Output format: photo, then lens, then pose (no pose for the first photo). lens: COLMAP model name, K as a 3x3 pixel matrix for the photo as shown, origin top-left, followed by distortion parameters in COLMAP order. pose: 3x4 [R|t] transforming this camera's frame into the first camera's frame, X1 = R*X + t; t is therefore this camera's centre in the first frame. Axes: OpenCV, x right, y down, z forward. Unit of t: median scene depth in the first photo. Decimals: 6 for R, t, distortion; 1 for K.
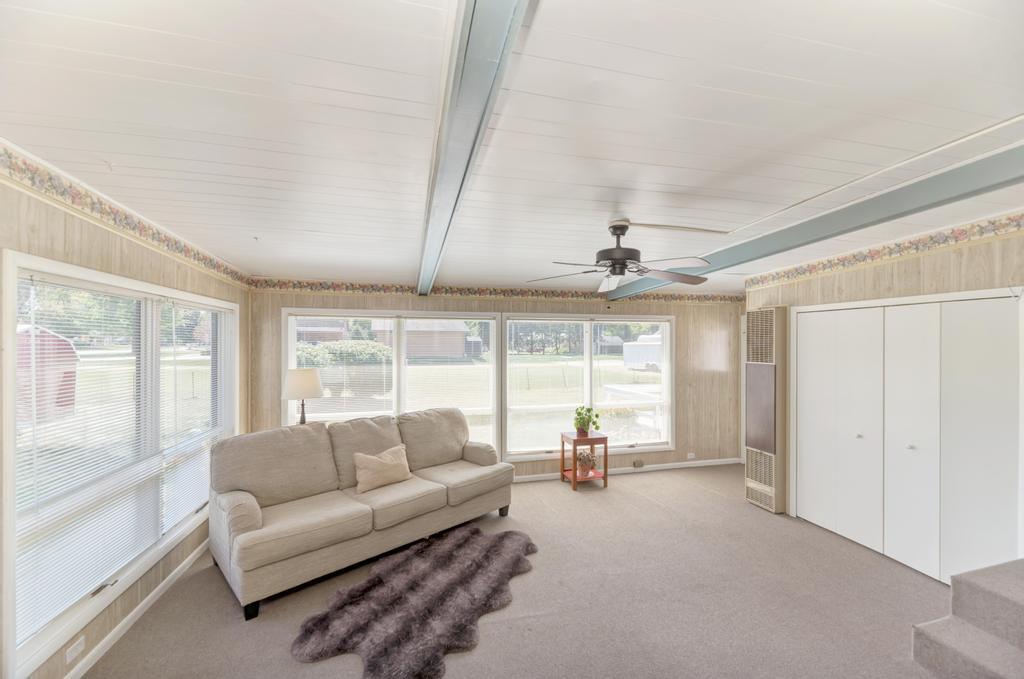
lens RADIAL K [[402.7, 0, 515.4], [0, 402.7, 343.1], [0, 0, 1]] dist [-0.002635, -0.000234]
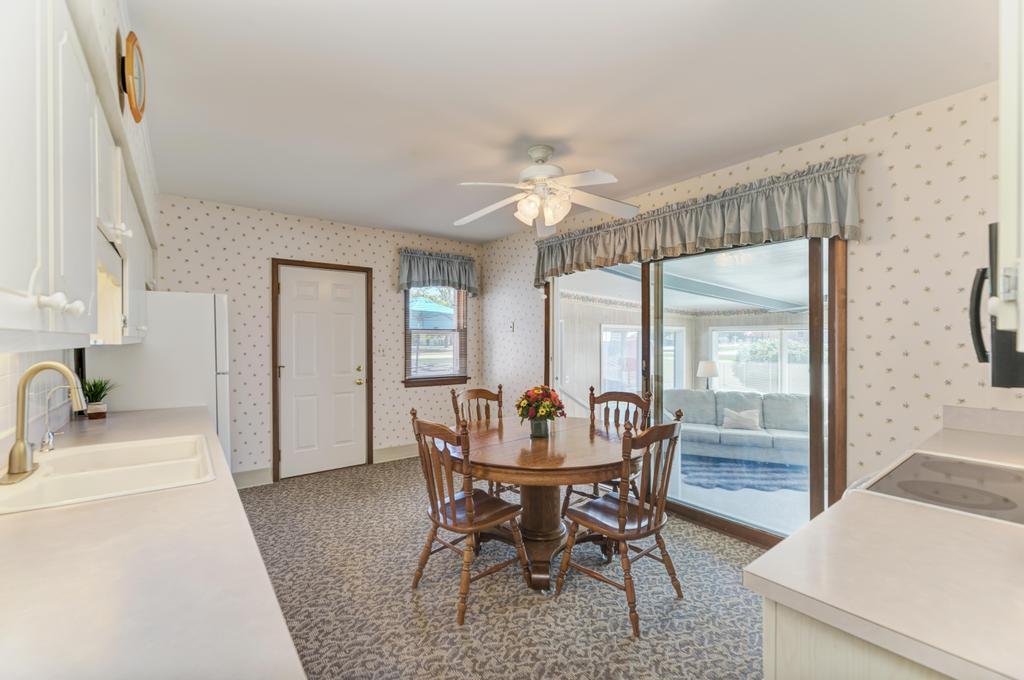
lens RADIAL K [[430.0, 0, 508.4], [0, 430.0, 341.2], [0, 0, 1]] dist [-0.005676, -0.000158]
pose [[0.379789, -0.000309, -0.925073, 0.745917], [0.003605, 0.999993, 0.001146, -0.028320], [0.925066, -0.003770, 0.379788, -0.471210]]
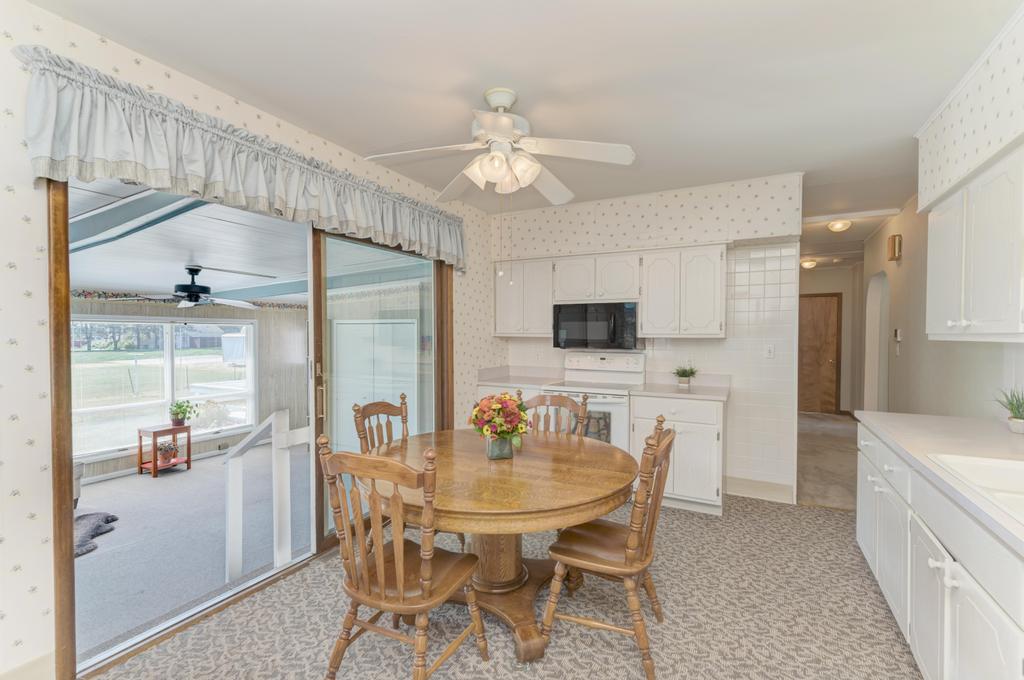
lens RADIAL K [[456.2, 0, 512.0], [0, 456.2, 340.0], [0, 0, 1]] dist [0.001590, -0.000040]
pose [[0.681360, -0.009105, 0.731892, -0.096654], [-0.002611, 0.999886, 0.014870, -0.033097], [-0.731943, -0.012043, 0.681259, -0.551749]]
